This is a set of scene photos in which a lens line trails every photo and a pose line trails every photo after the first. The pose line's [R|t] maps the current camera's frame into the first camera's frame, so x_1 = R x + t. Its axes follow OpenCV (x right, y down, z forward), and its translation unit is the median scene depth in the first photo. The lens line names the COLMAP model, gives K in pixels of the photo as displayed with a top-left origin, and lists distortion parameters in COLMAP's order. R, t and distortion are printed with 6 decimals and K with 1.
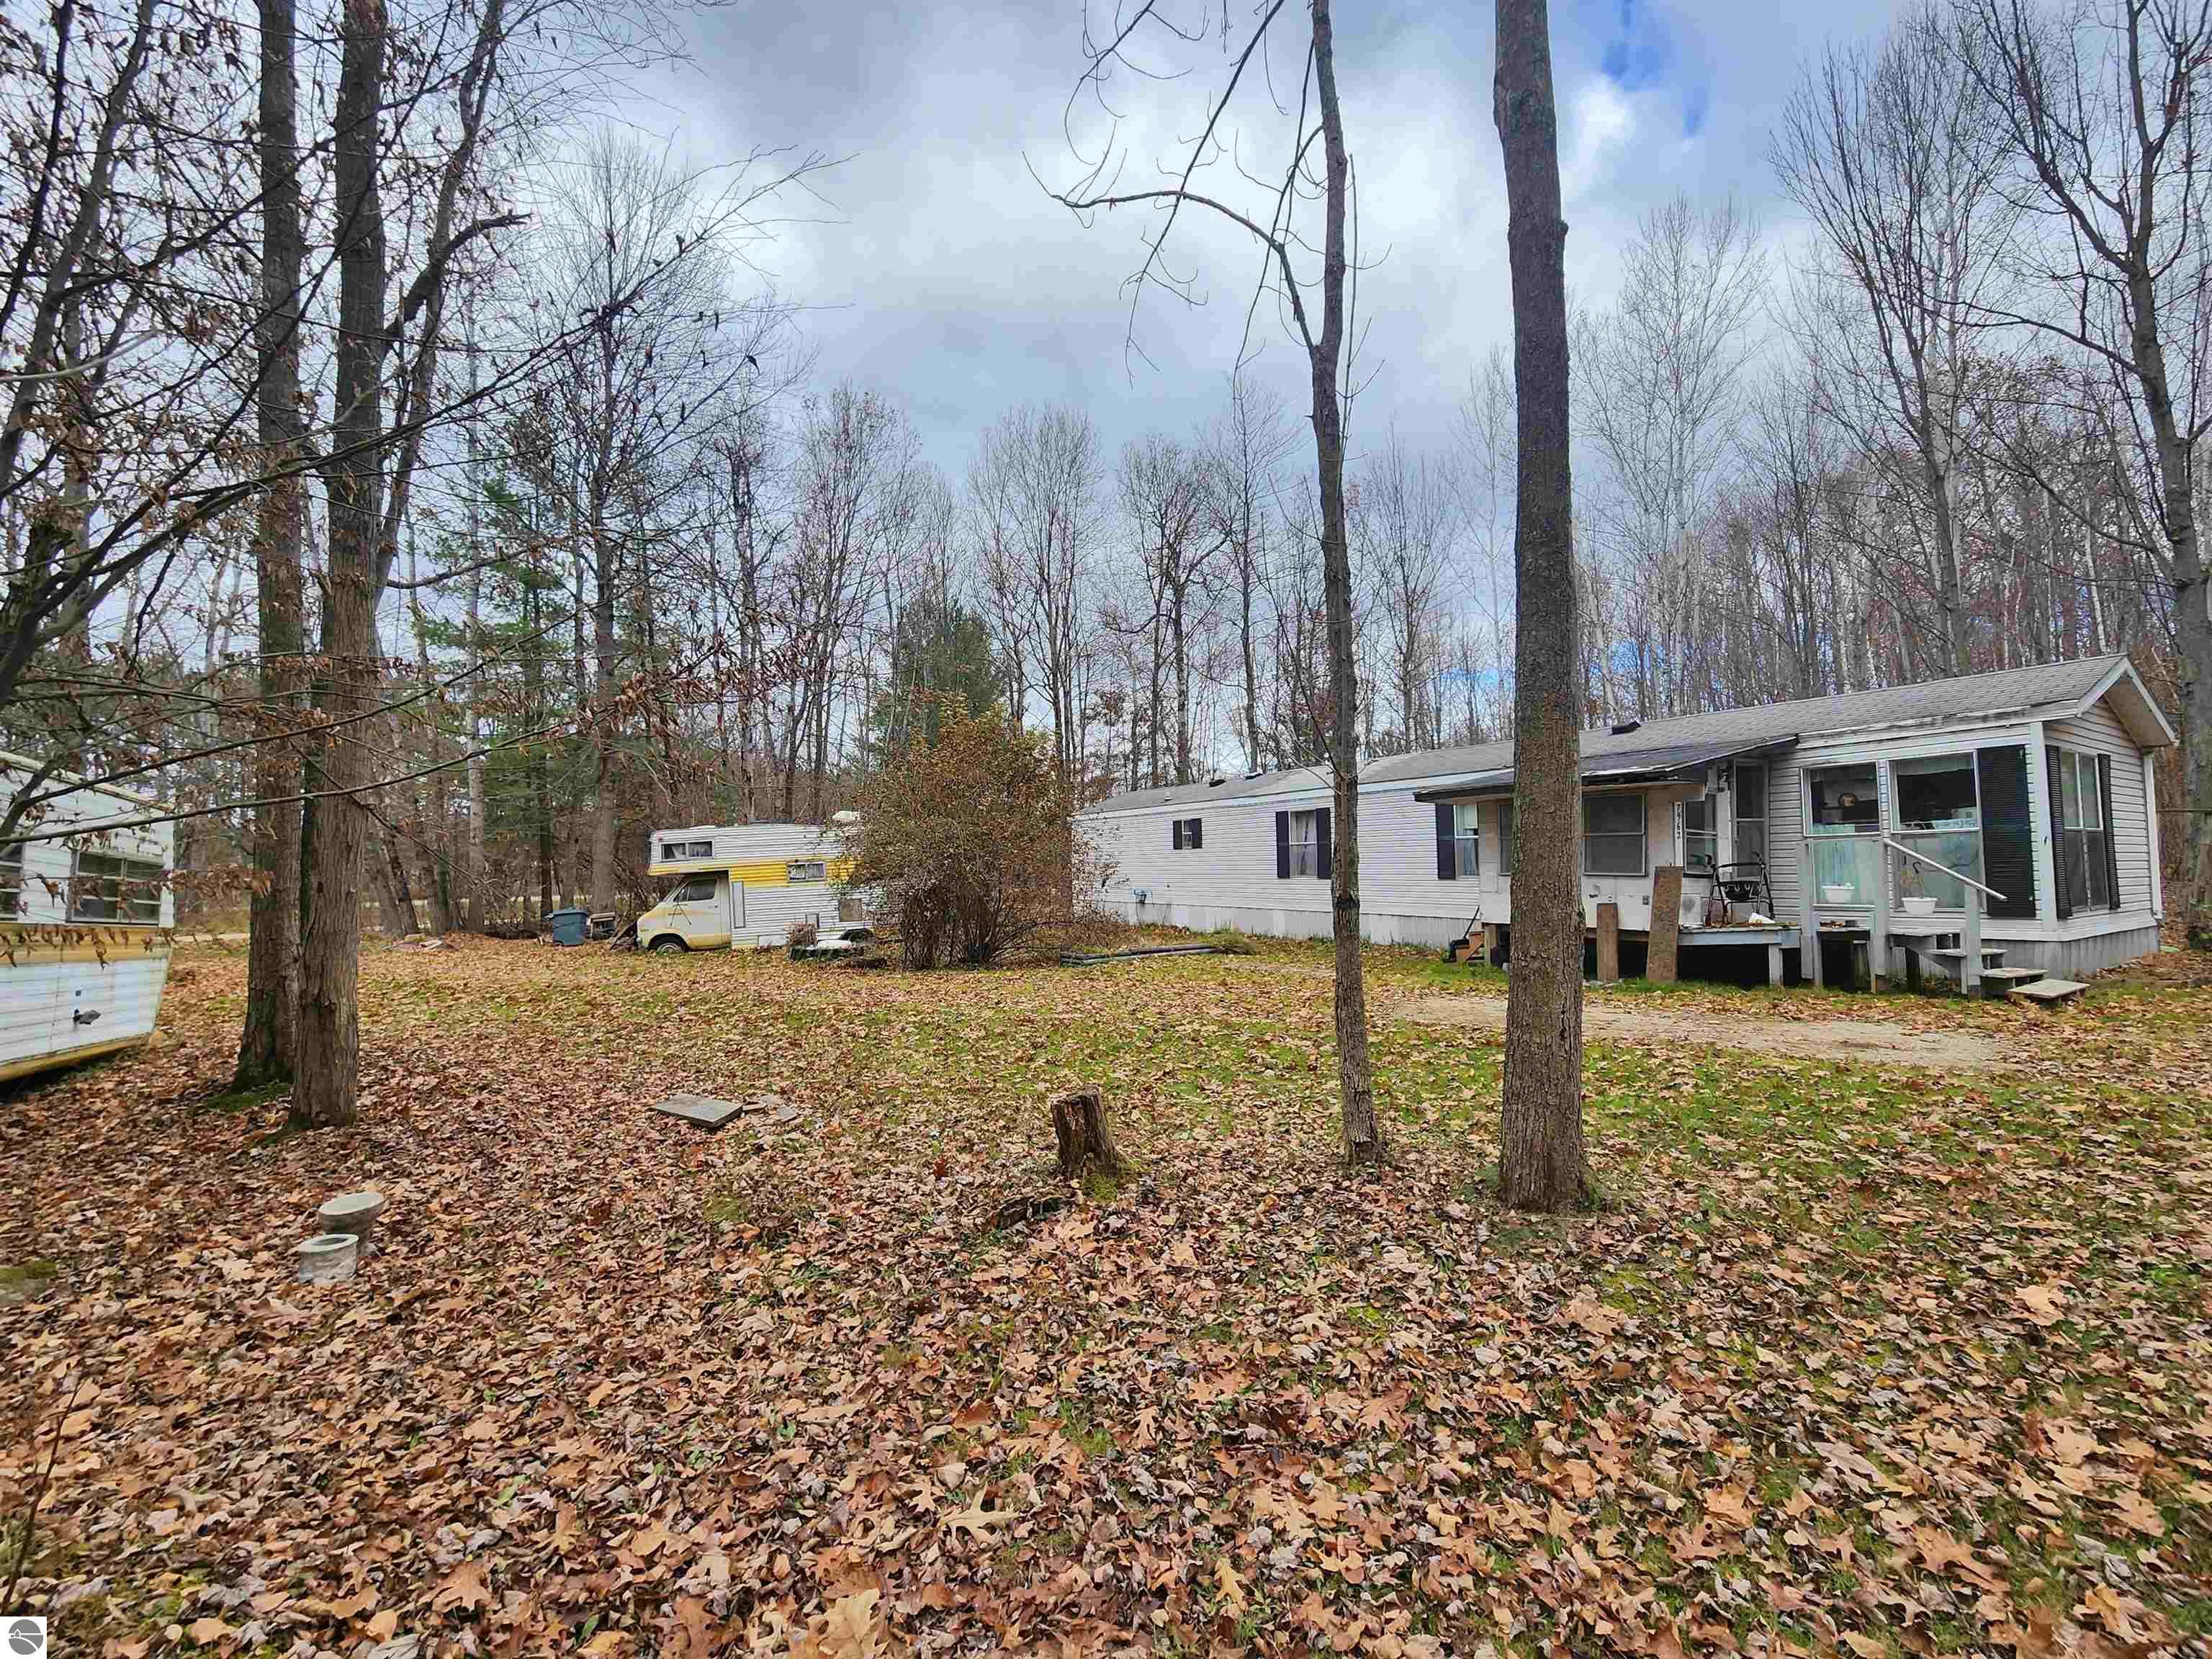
lens RADIAL K [[912.7, 0, 1112.1], [0, 912.7, 830.9], [0, 0, 1]] dist [0.001322, 0.001014]
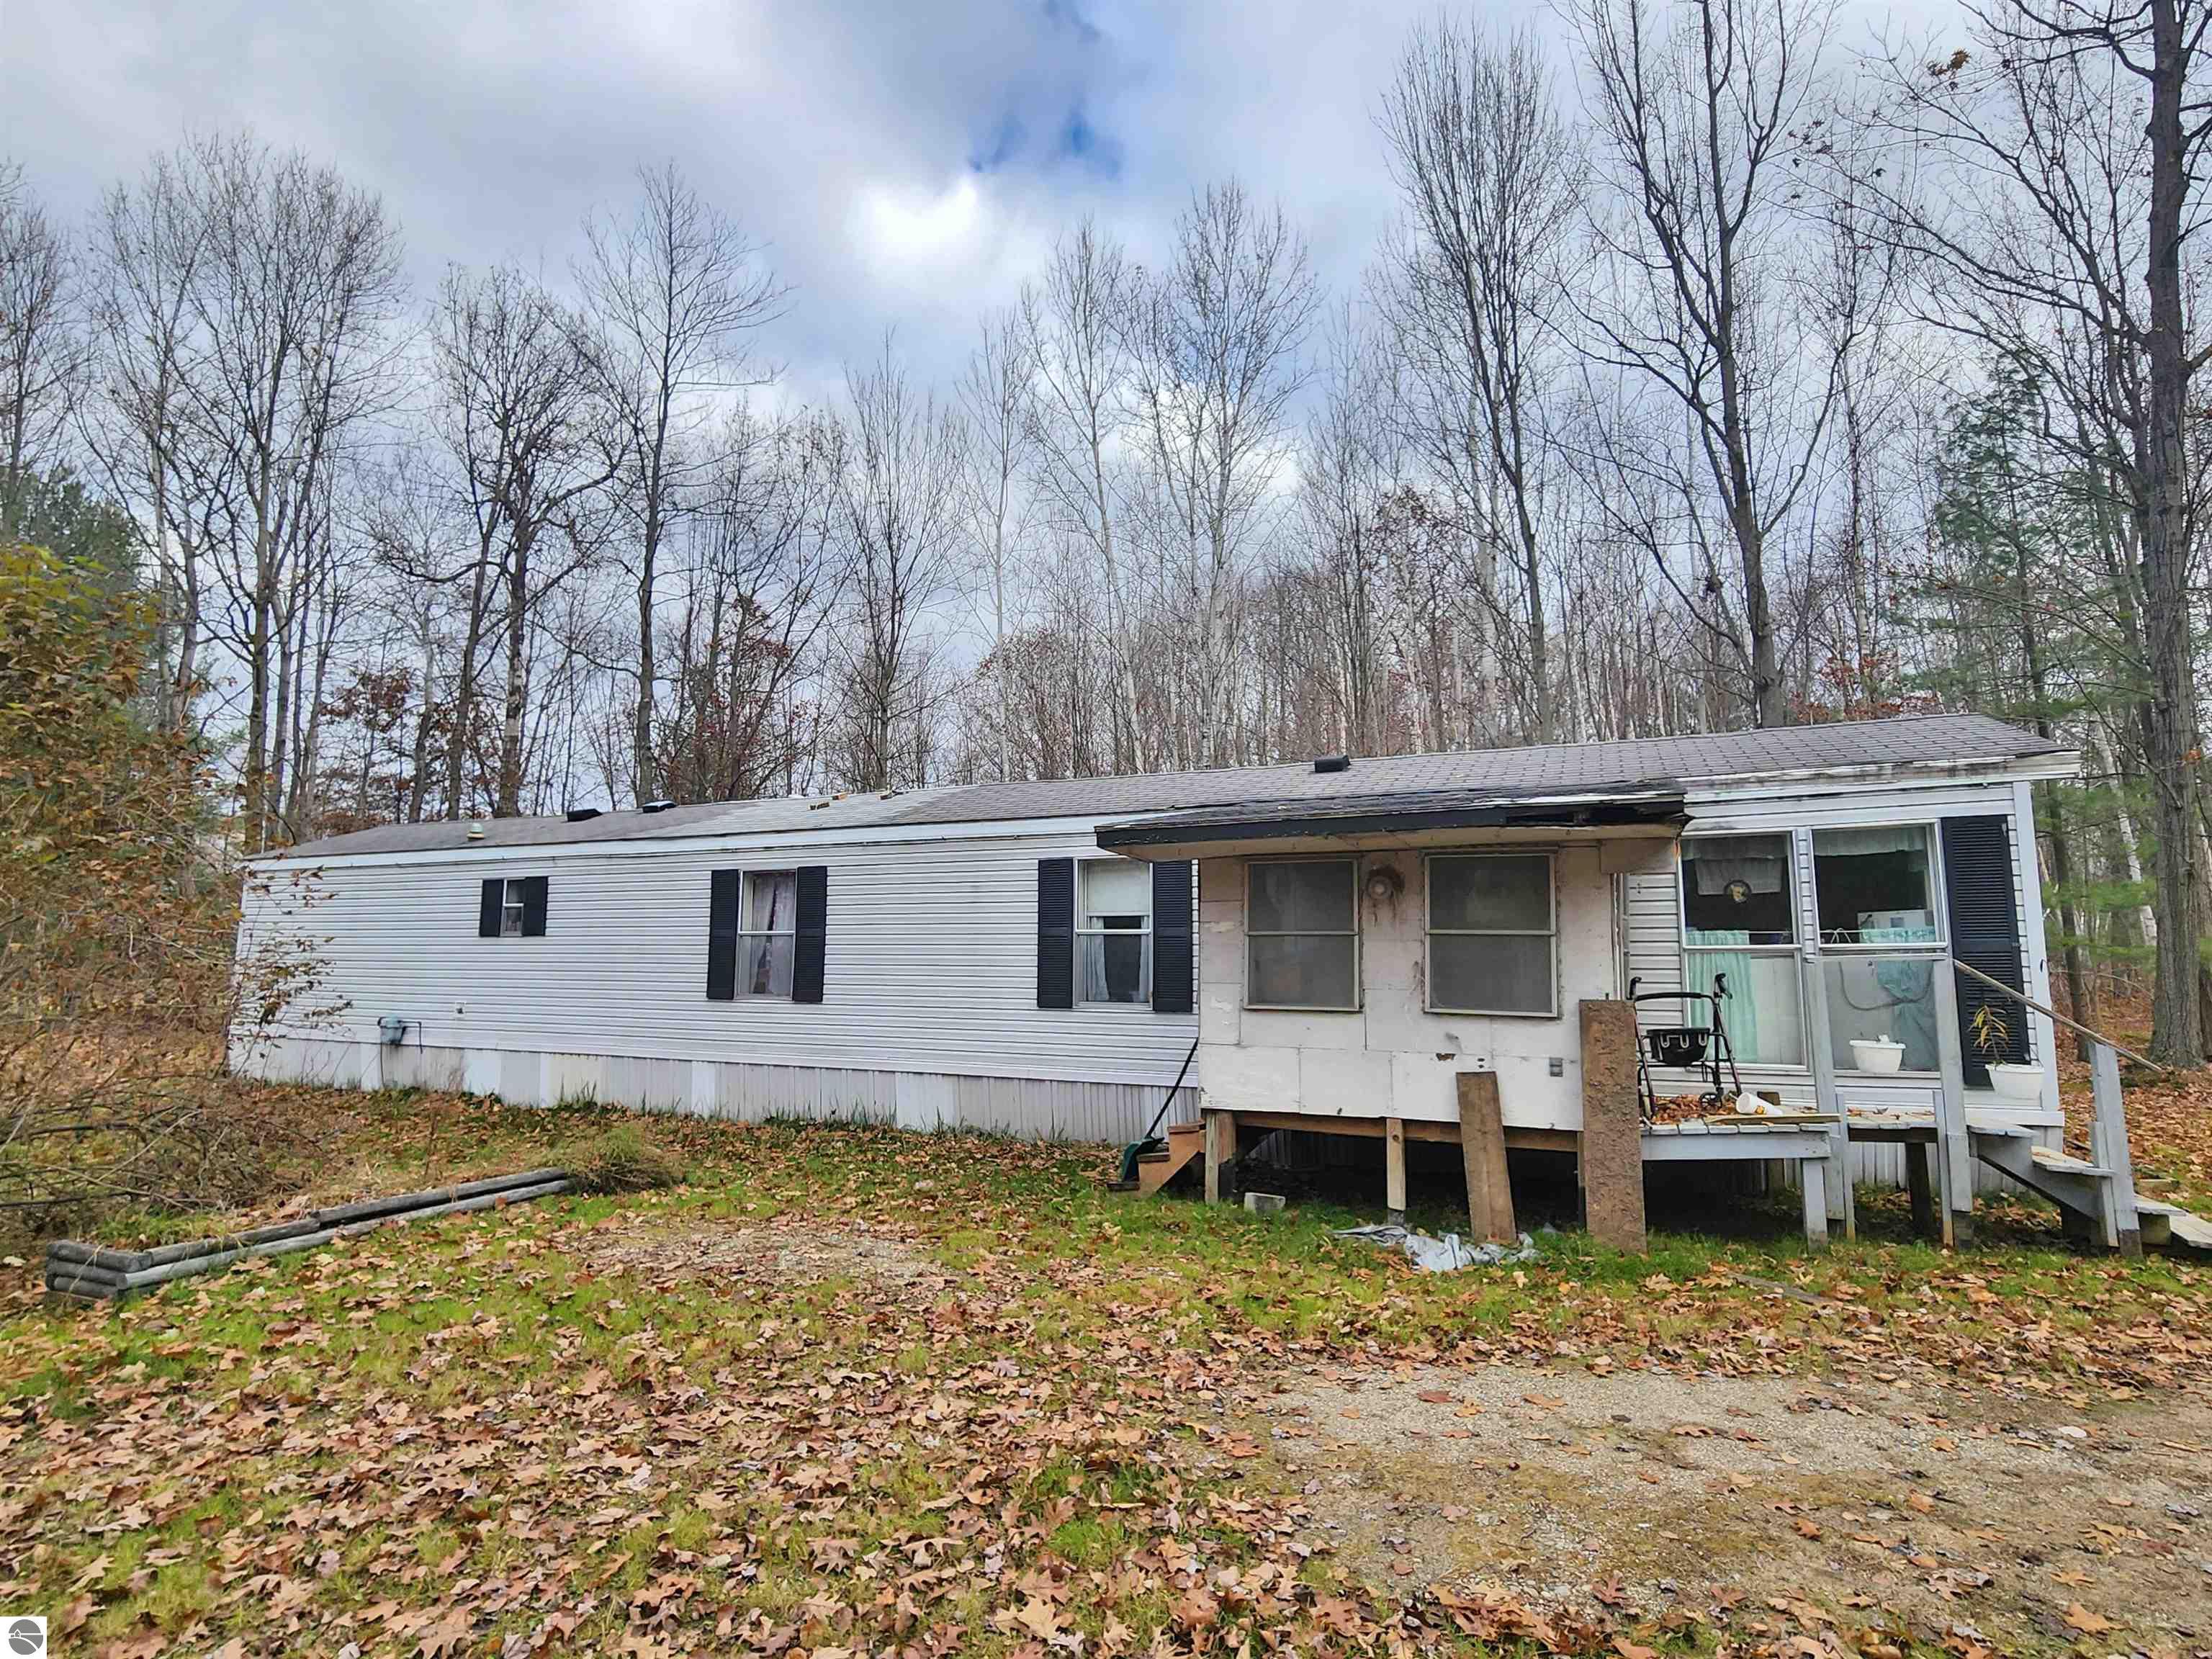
lens RADIAL K [[1114.2, 0, 1106.0], [0, 1114.2, 829.5], [0, 0, 1]] dist [0.000580, -0.000381]
pose [[0.835495, 0.087635, 0.542465, 0.032876], [-0.040582, 0.994346, -0.098132, 0.014767], [-0.547997, 0.059975, 0.834327, 0.553011]]
